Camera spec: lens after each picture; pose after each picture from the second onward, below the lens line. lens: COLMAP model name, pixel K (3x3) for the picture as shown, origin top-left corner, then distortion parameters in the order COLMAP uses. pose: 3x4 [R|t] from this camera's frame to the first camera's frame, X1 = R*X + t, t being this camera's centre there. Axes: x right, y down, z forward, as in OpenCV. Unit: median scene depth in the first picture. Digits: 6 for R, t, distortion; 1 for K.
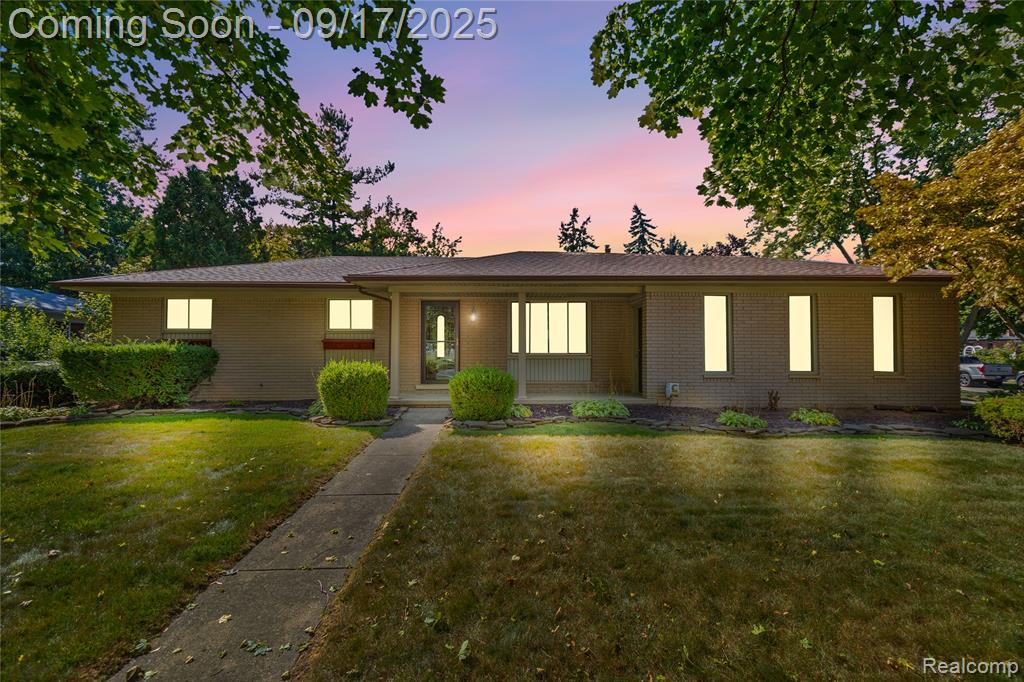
lens RADIAL K [[469.5, 0, 518.3], [0, 469.5, 342.7], [0, 0, 1]] dist [-0.001805, -0.000135]
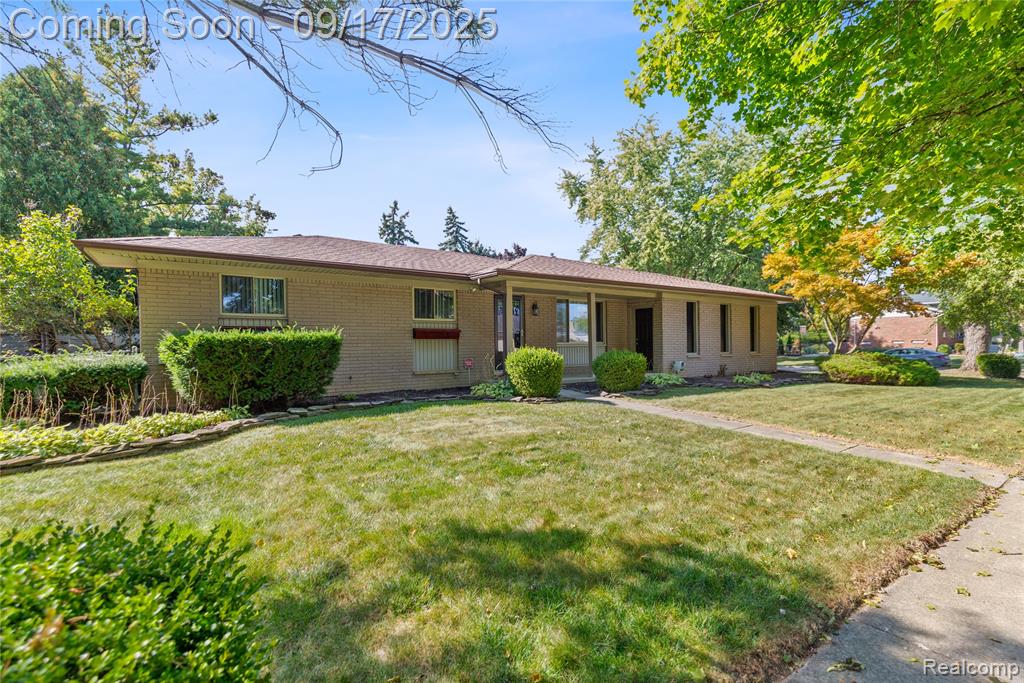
lens RADIAL K [[469.5, 0, 518.3], [0, 469.5, 343.2], [0, 0, 1]] dist [-0.001805, -0.000135]
pose [[0.822261, -0.007152, 0.569065, -0.236225], [-0.001195, 0.999897, 0.014293, 0.002616], [-0.569109, -0.012433, 0.822168, 0.022527]]
